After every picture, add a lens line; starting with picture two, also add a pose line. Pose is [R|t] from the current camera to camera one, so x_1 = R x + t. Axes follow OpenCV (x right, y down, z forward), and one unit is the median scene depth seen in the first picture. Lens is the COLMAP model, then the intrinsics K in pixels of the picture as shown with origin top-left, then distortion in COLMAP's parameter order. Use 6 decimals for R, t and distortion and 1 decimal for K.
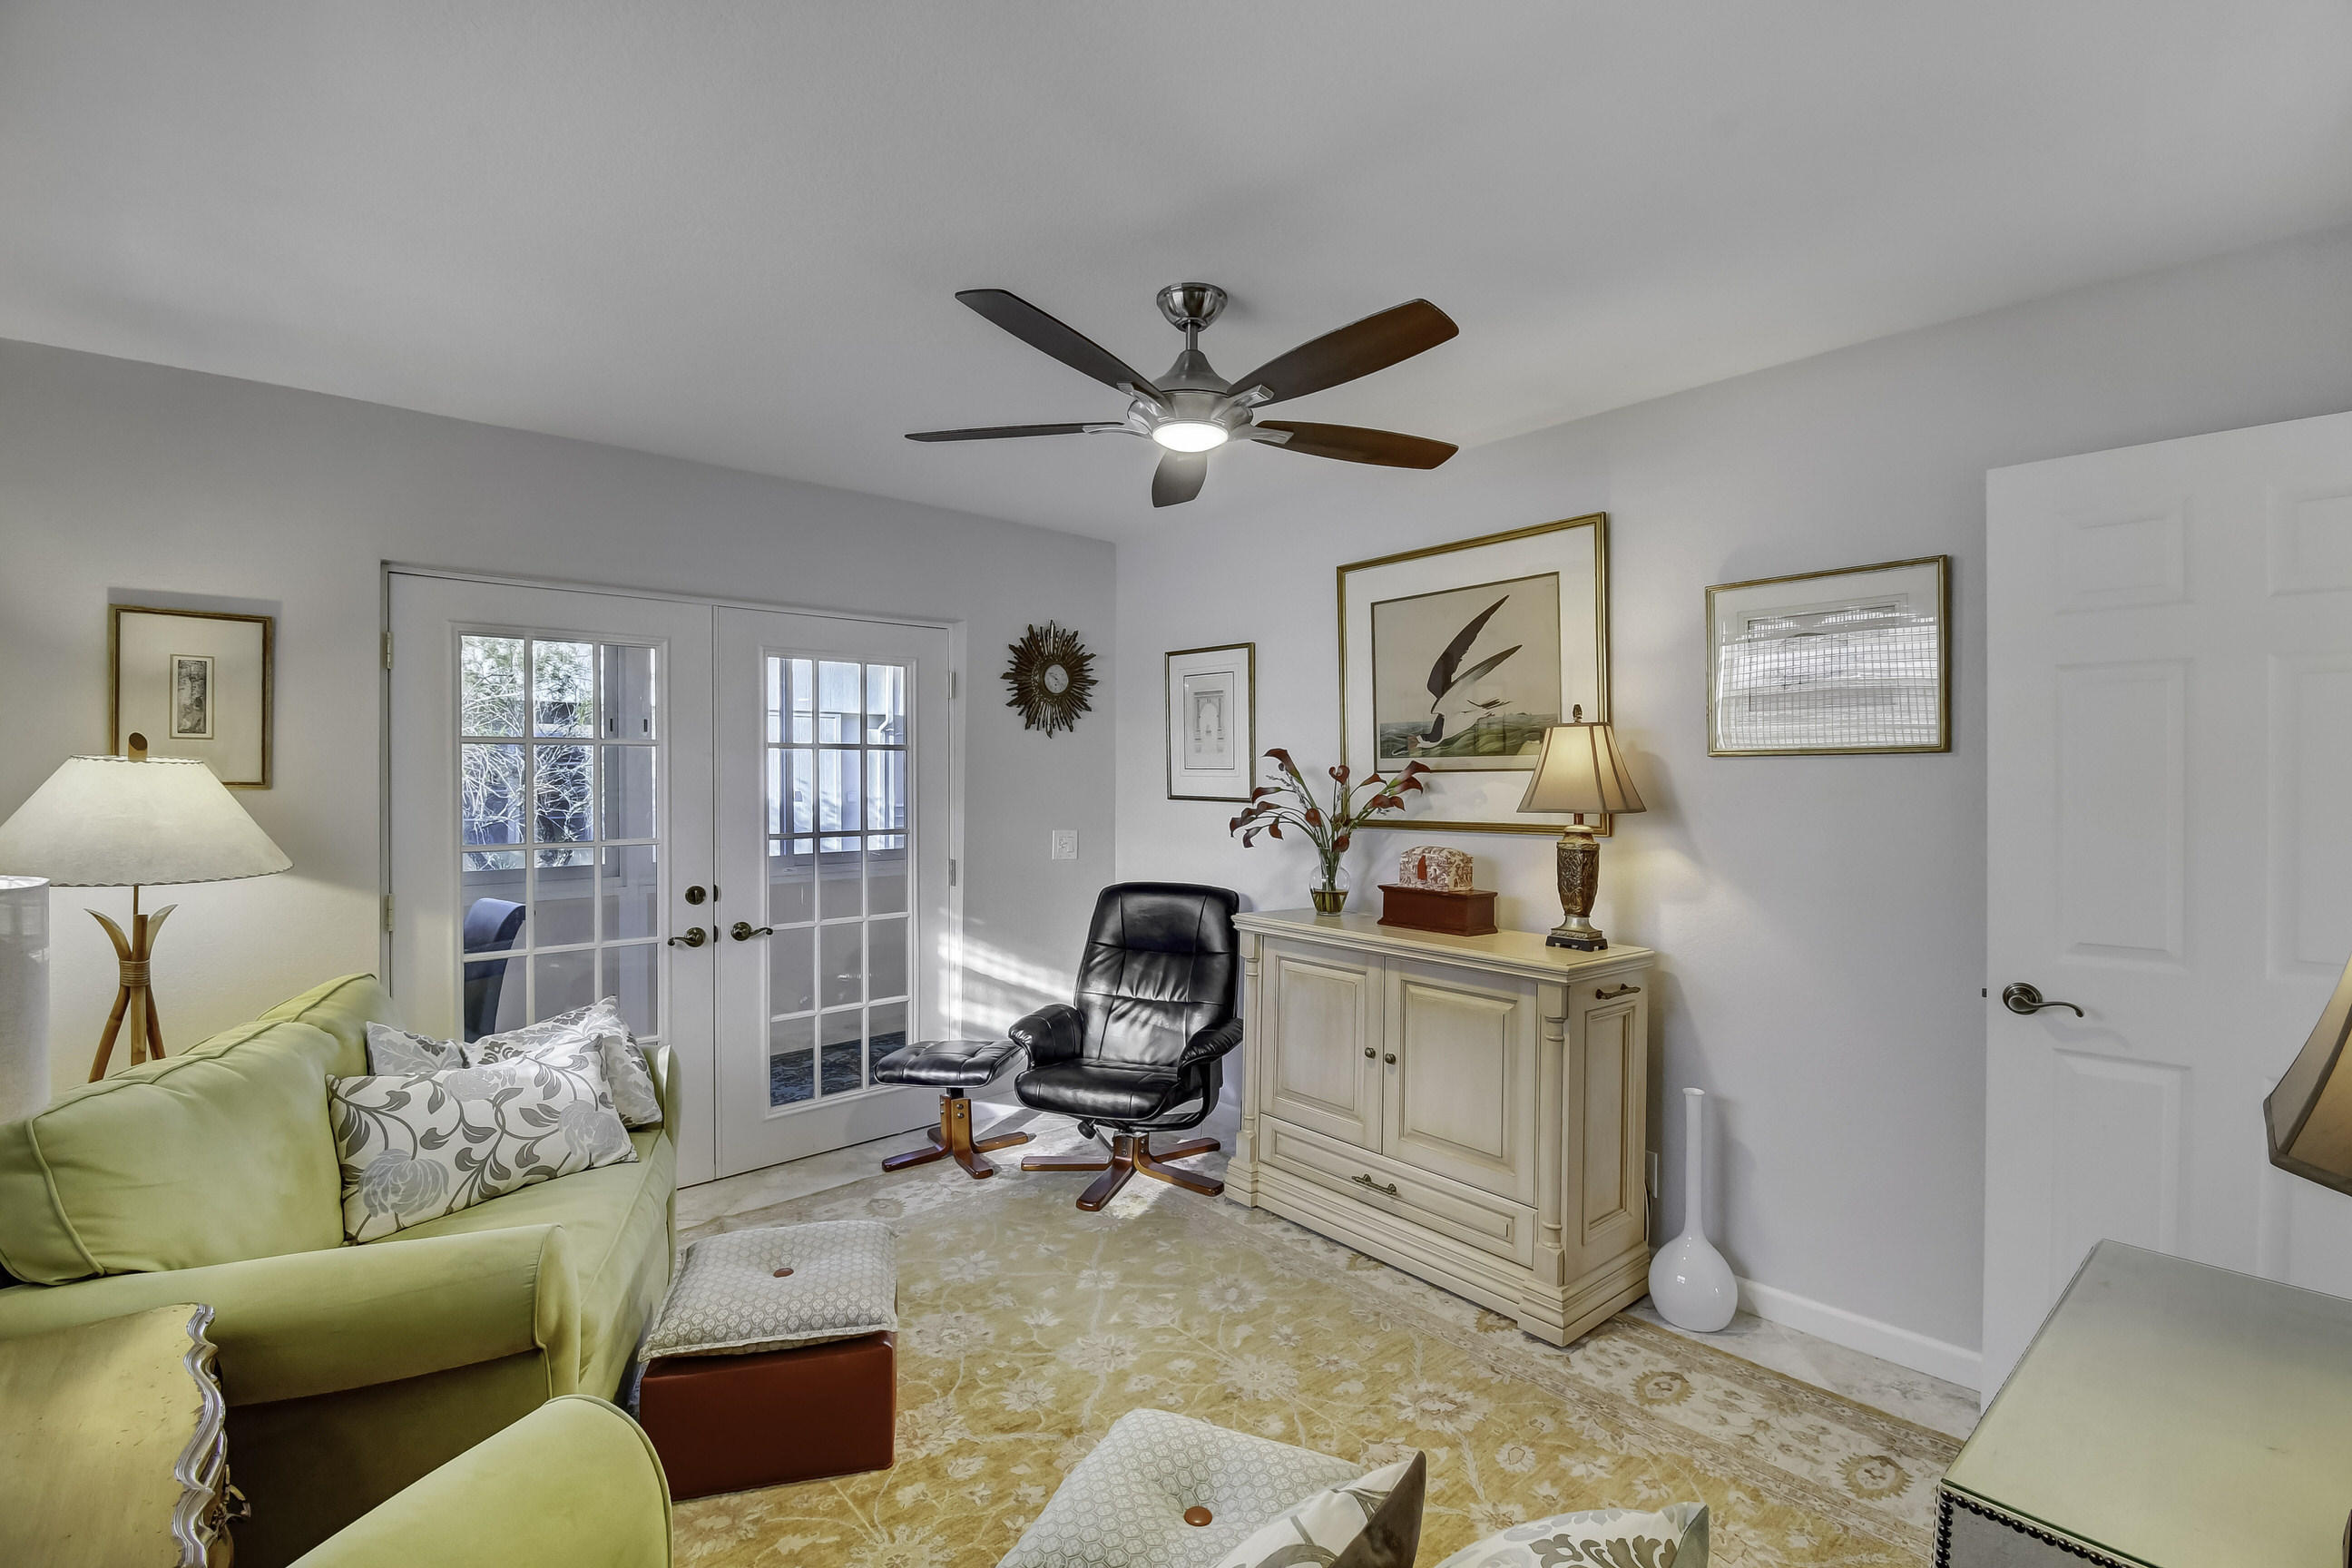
lens RADIAL K [[1057.1, 0, 1176.0], [0, 1057.1, 776.7], [0, 0, 1]] dist [0.006196, -0.018689]
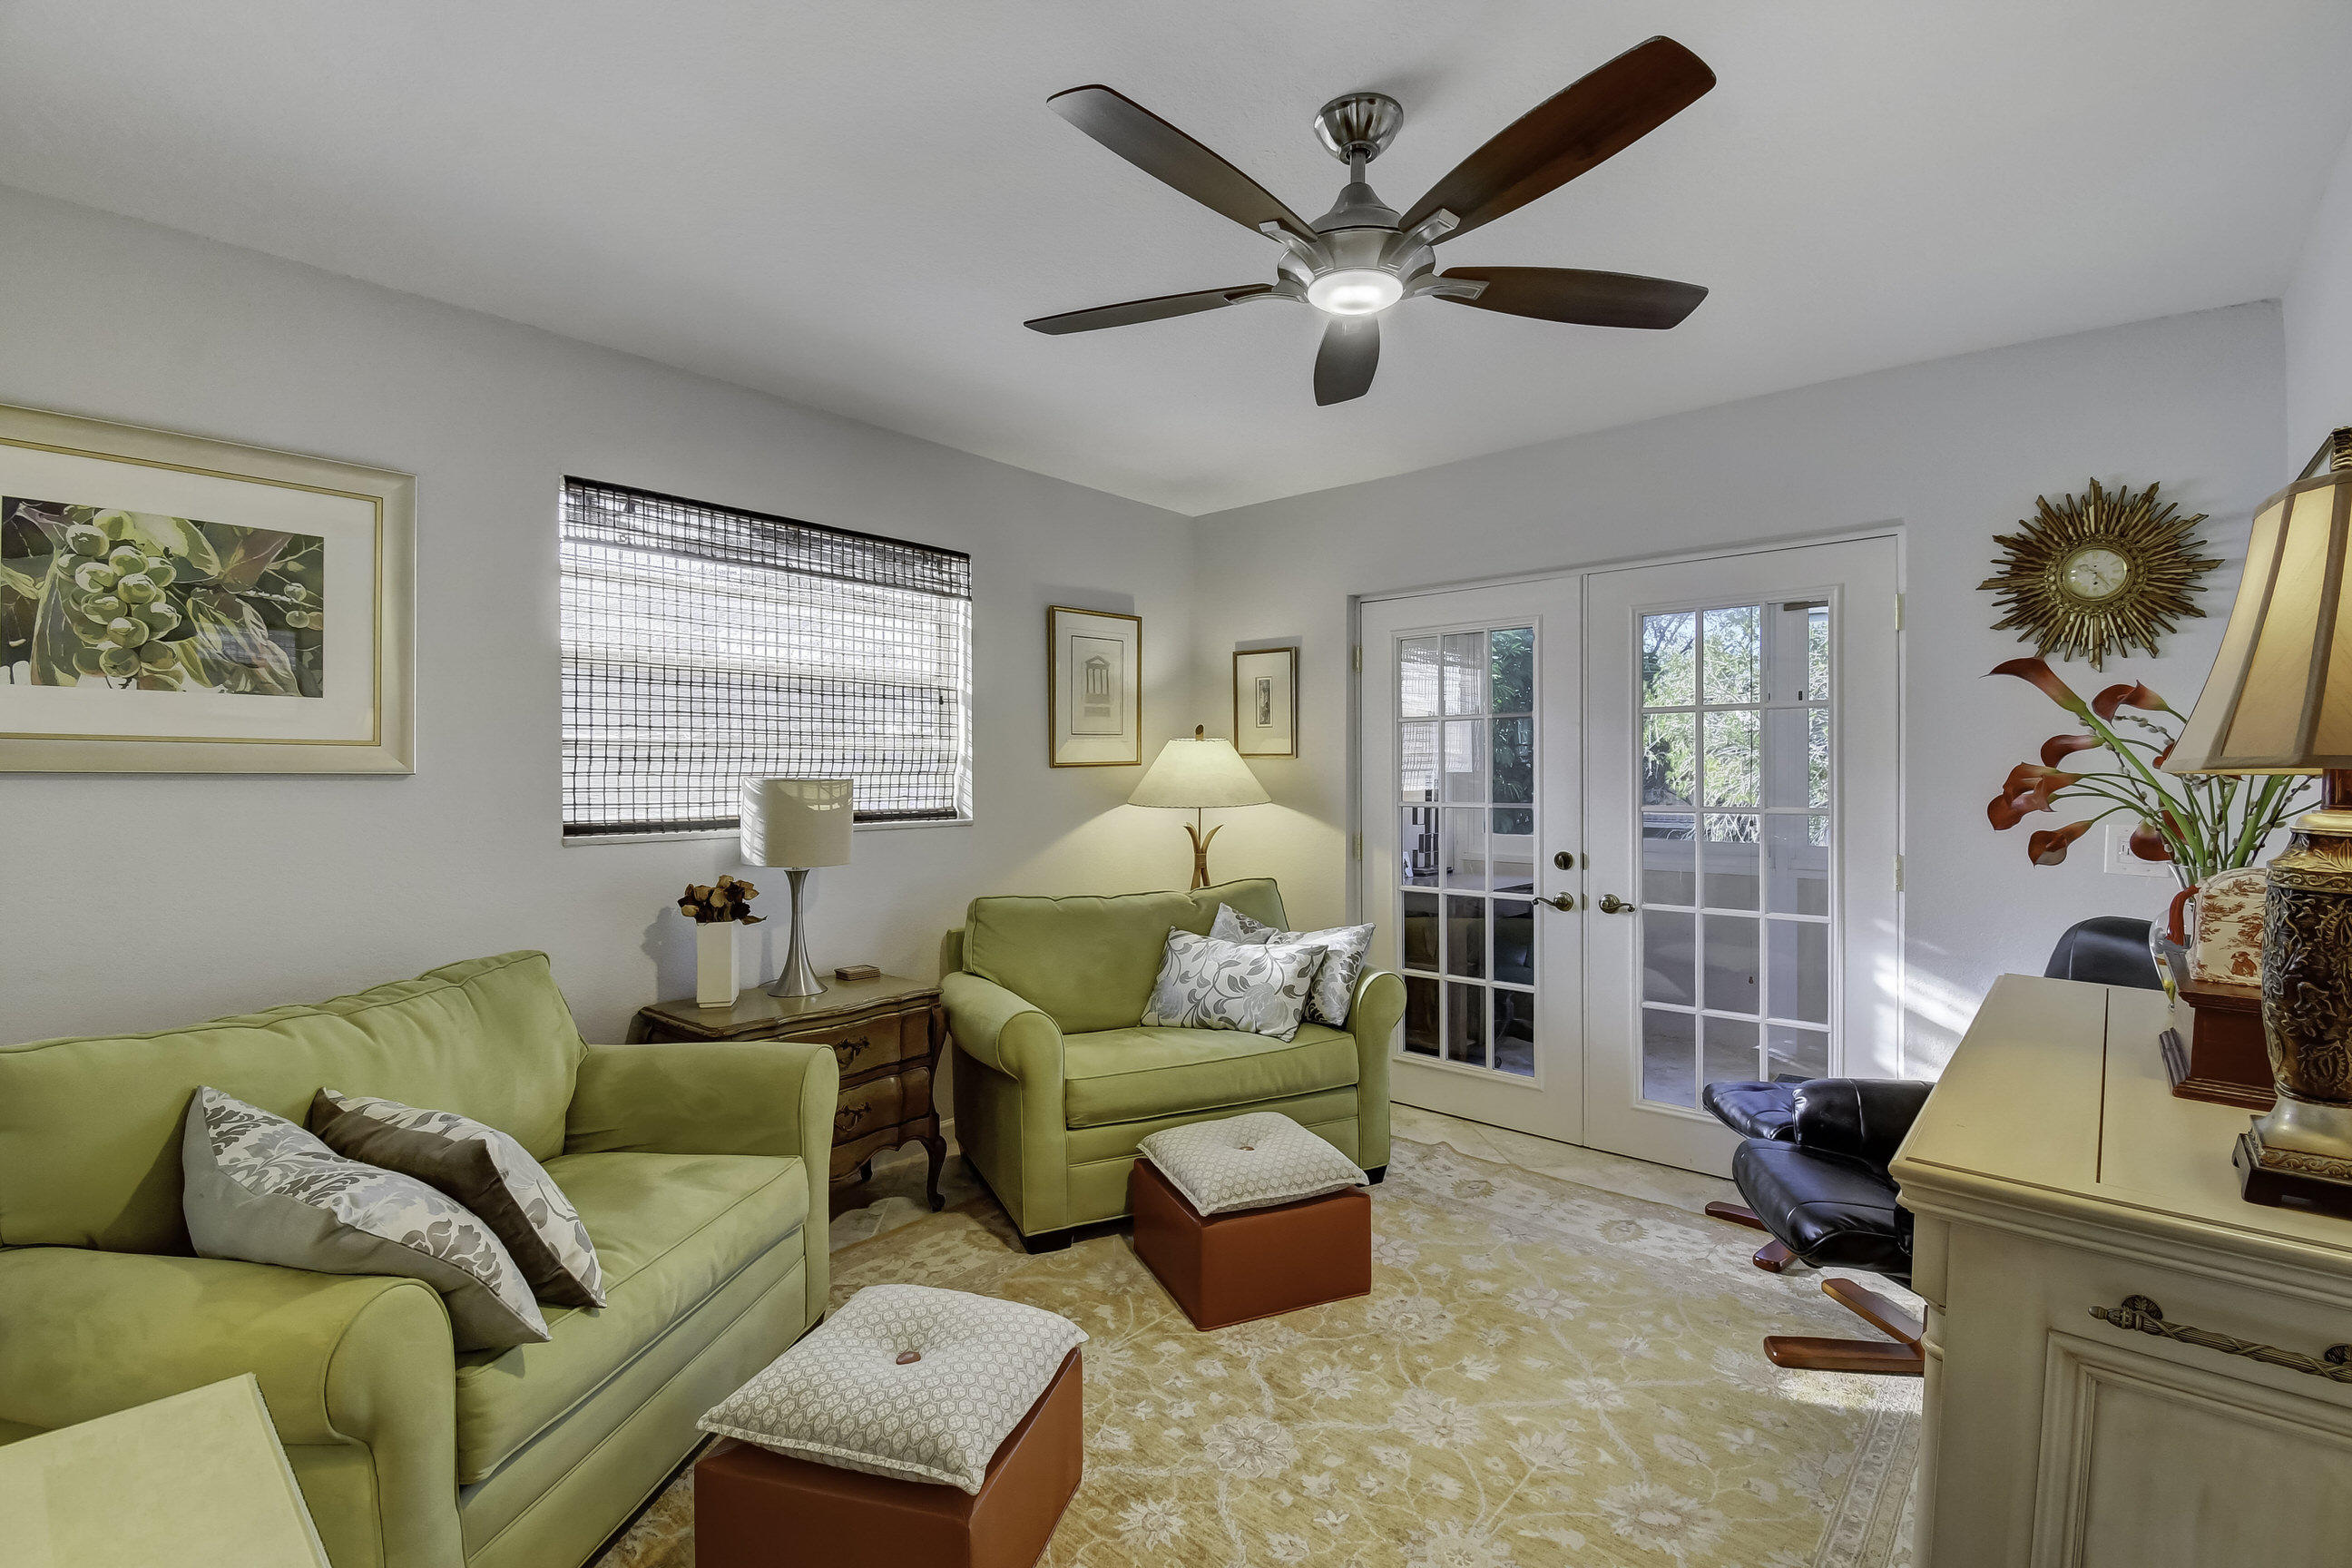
lens RADIAL K [[1057.1, 0, 1178.1], [0, 1057.1, 780.1], [0, 0, 1]] dist [0.006196, -0.018689]
pose [[0.117601, 0.002905, -0.993057, 0.588263], [-0.002638, 0.999993, 0.002613, 0.035866], [0.993057, 0.002312, 0.117608, 0.570989]]
